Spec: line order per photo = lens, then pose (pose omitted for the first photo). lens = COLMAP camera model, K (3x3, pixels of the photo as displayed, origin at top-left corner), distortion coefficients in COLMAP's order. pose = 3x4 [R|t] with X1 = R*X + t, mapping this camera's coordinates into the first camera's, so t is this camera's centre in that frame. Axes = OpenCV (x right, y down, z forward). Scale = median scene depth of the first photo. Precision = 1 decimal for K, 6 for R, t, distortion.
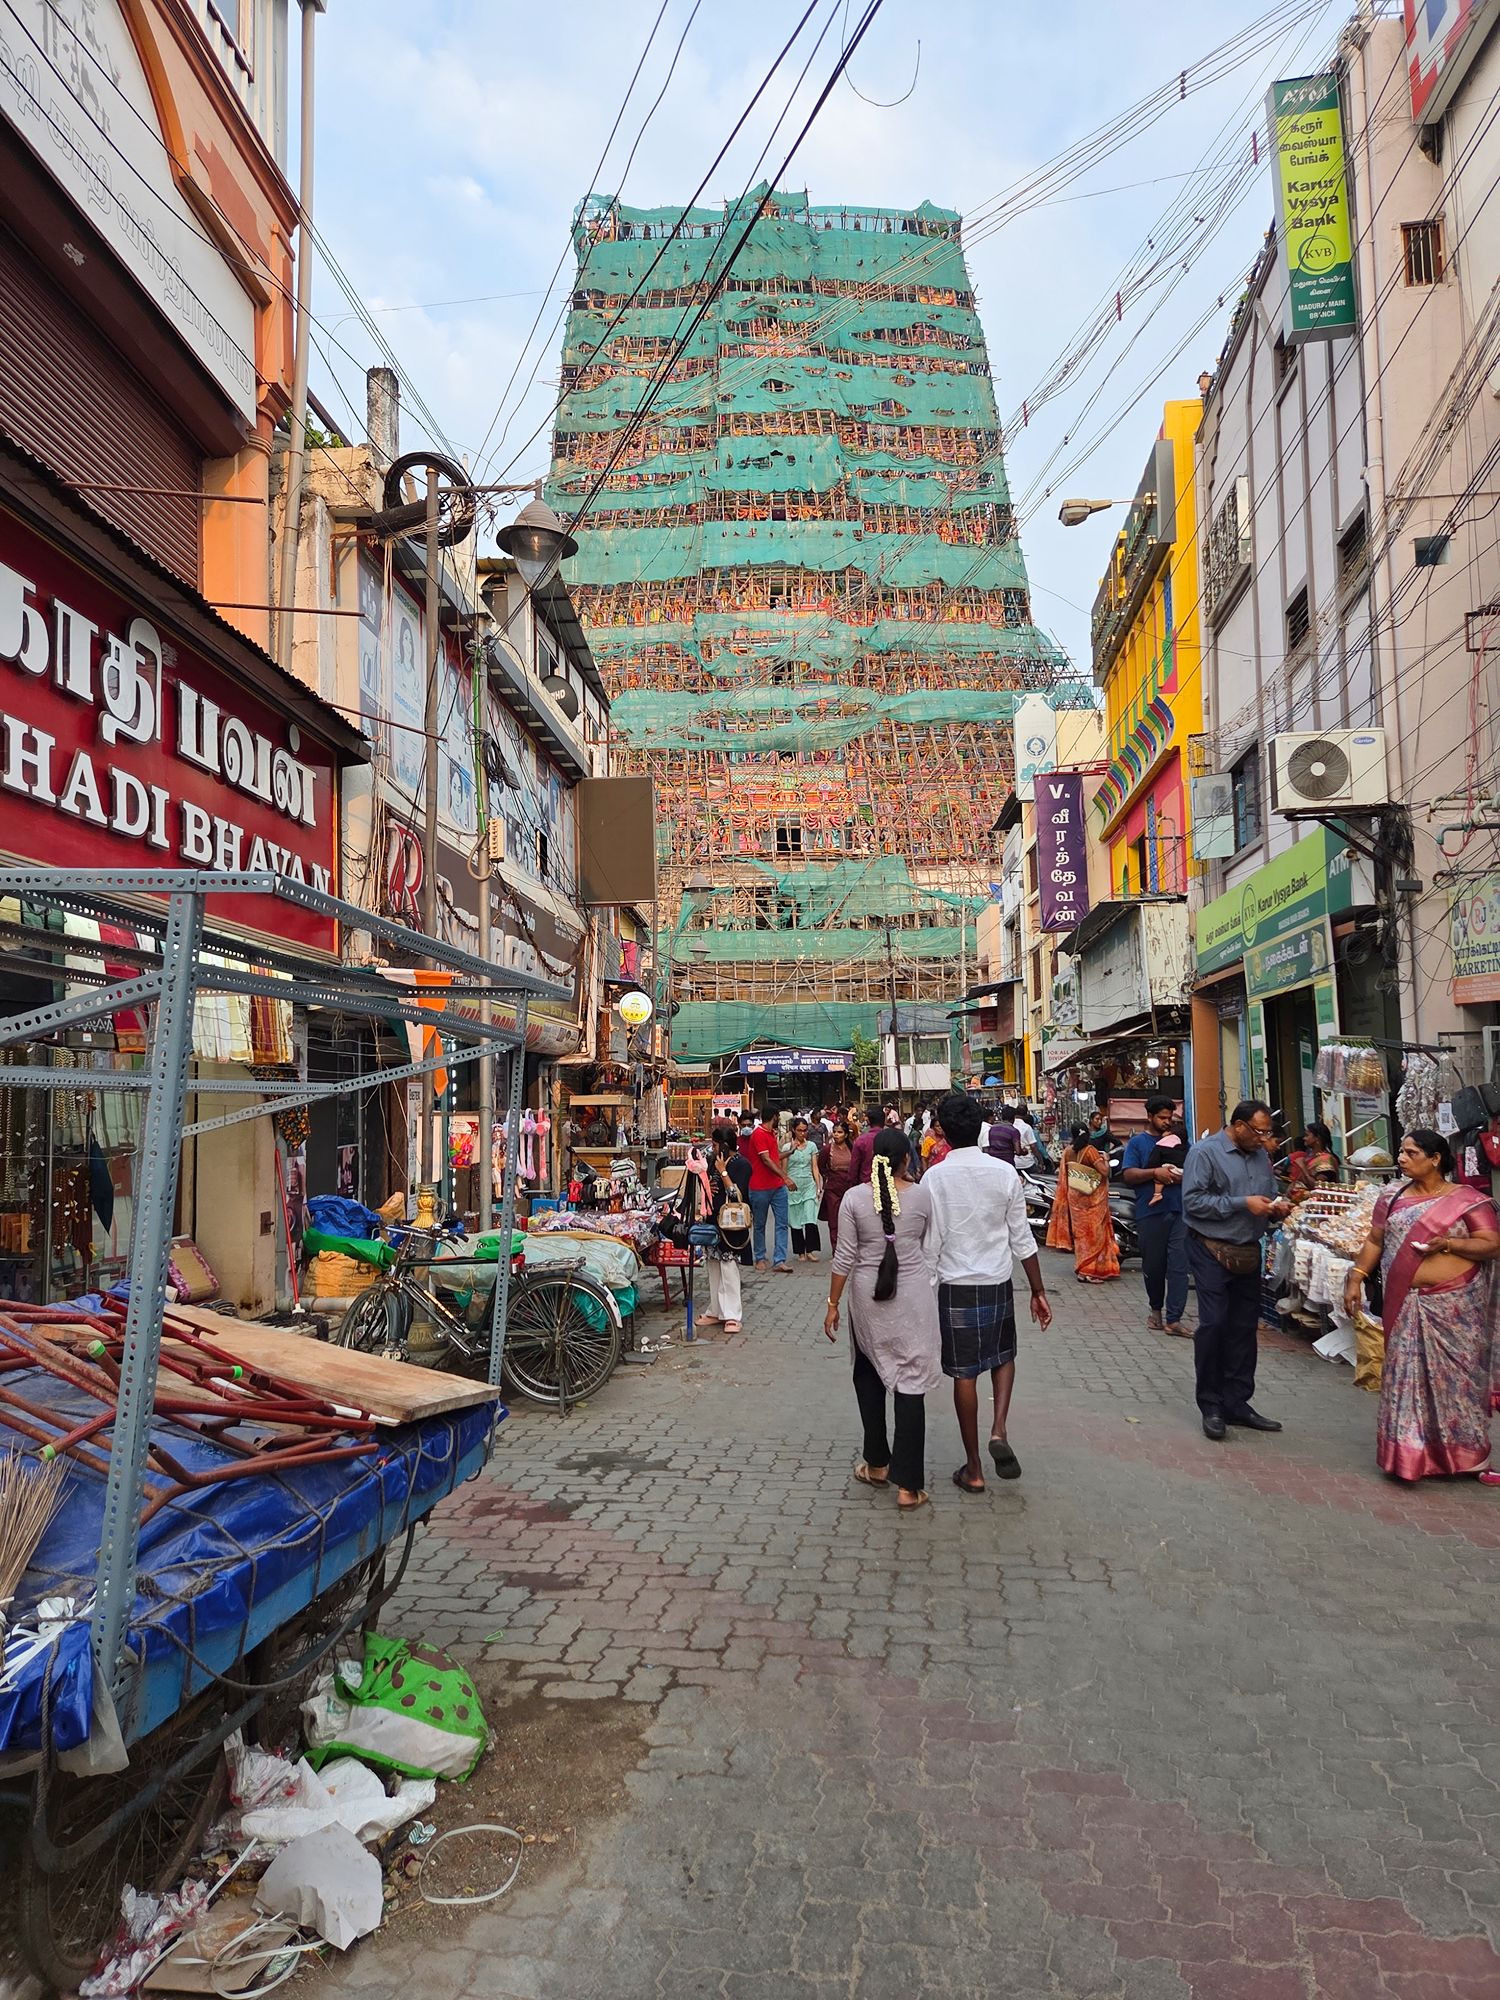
lens RADIAL K [[1364.9, 0, 746.9], [0, 1364.9, 1009.0], [0, 0, 1]] dist [0.013229, -0.005436]
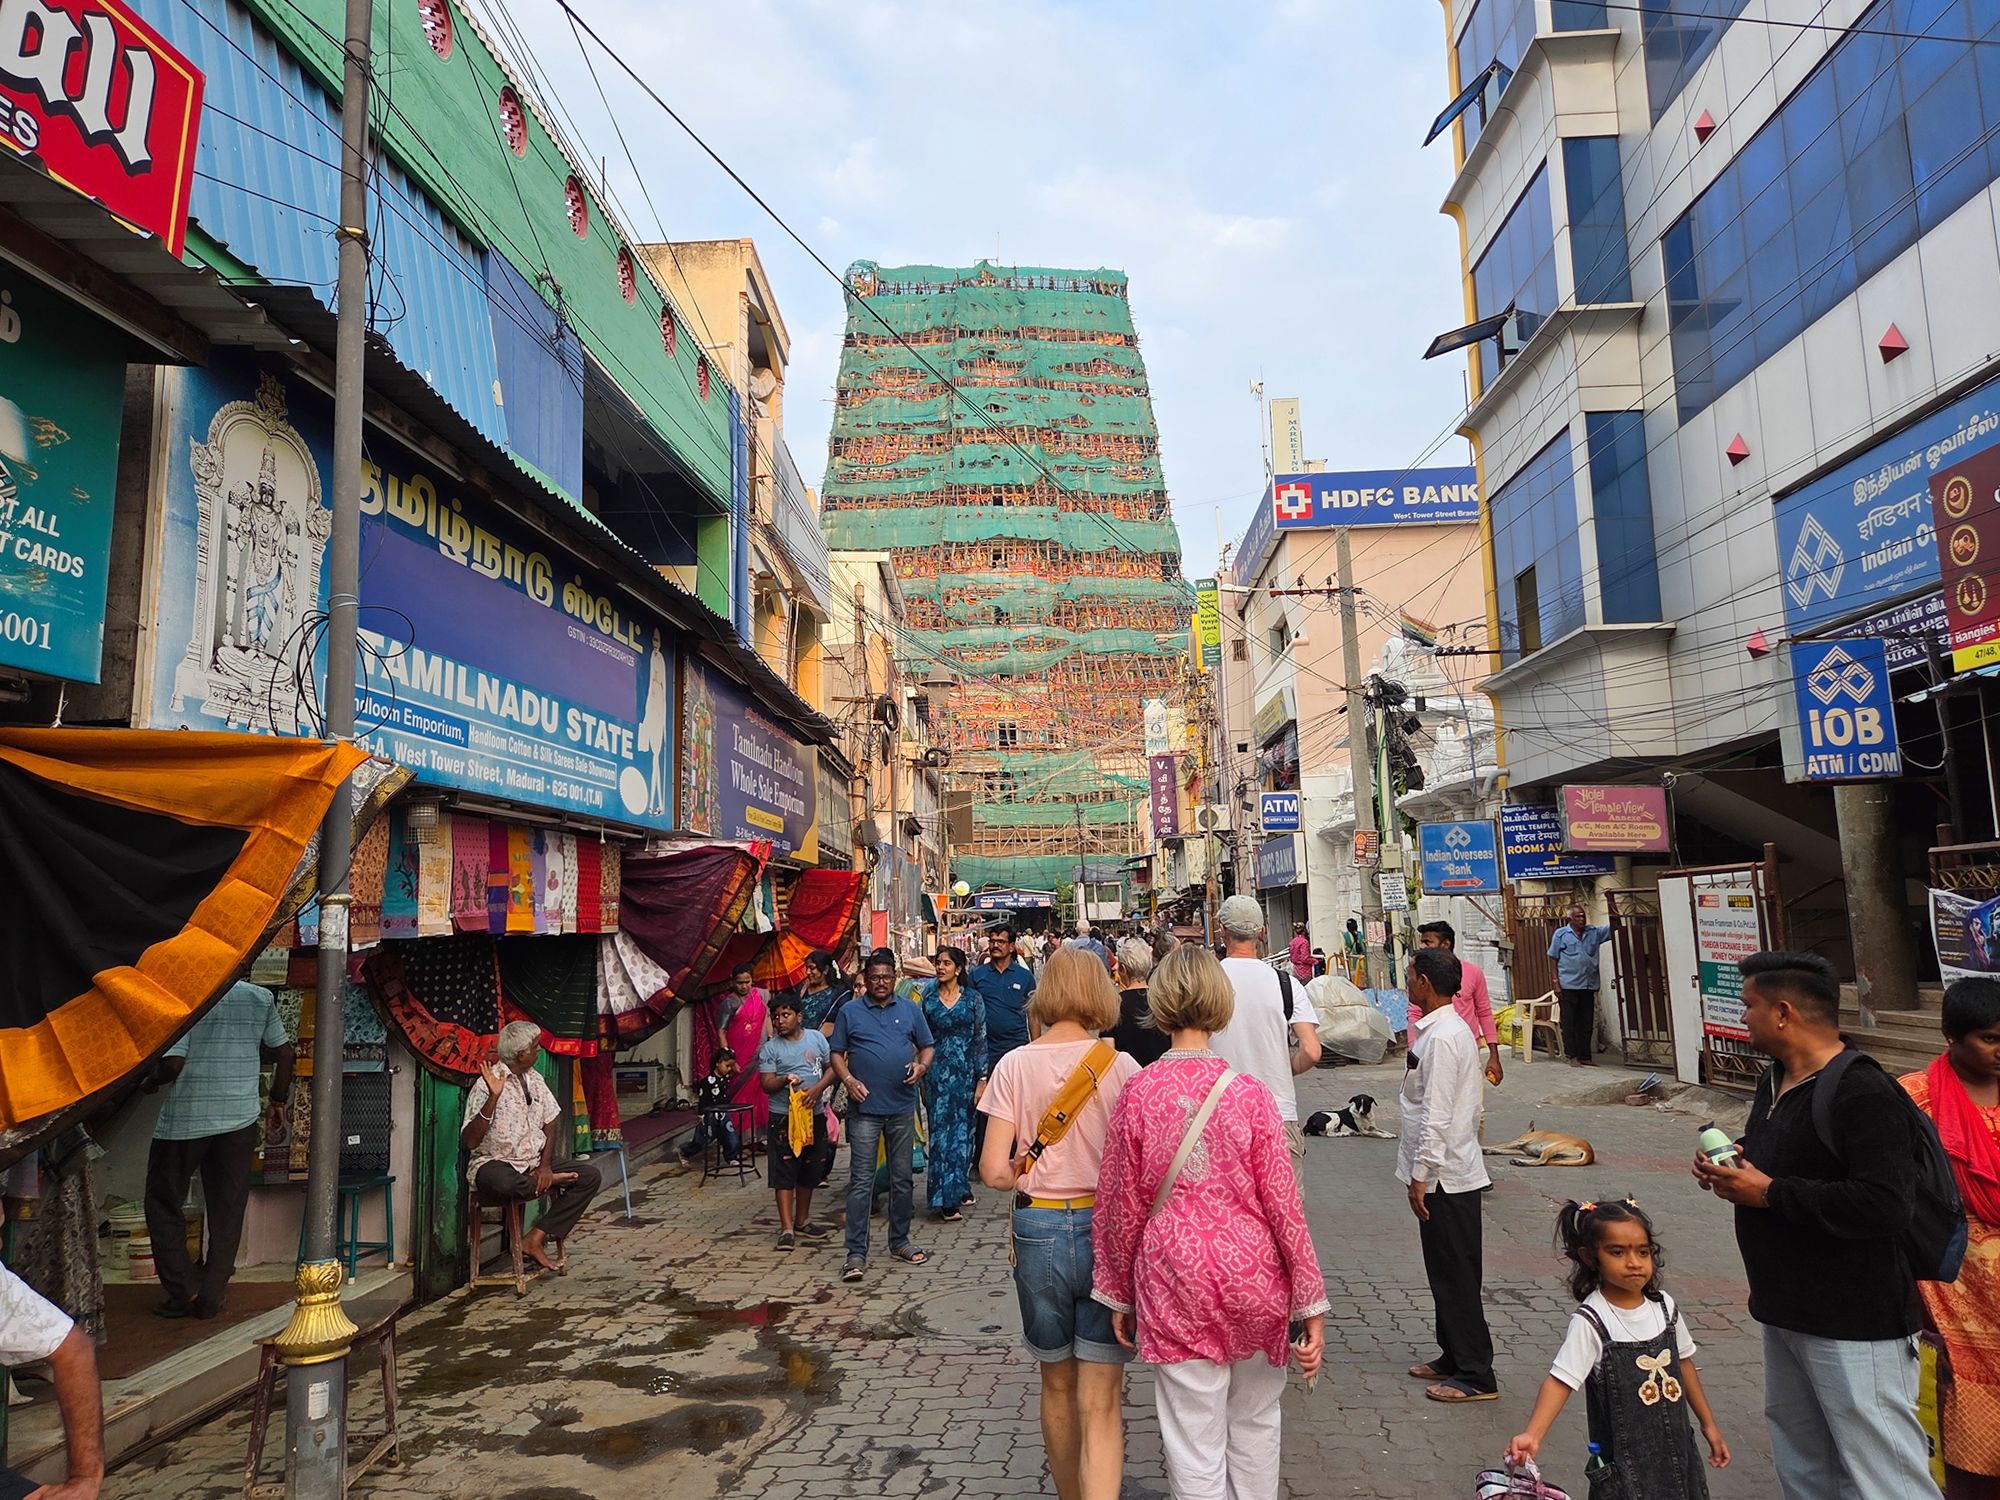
lens RADIAL K [[1364.9, 0, 998.5], [0, 1364.9, 739.6], [0, 0, 1]] dist [0.013229, -0.005436]
pose [[0.999282, -0.005563, 0.037486, -0.029109], [0.008147, 0.997575, -0.069128, -0.025344], [-0.037011, 0.069383, 0.996903, -0.359727]]
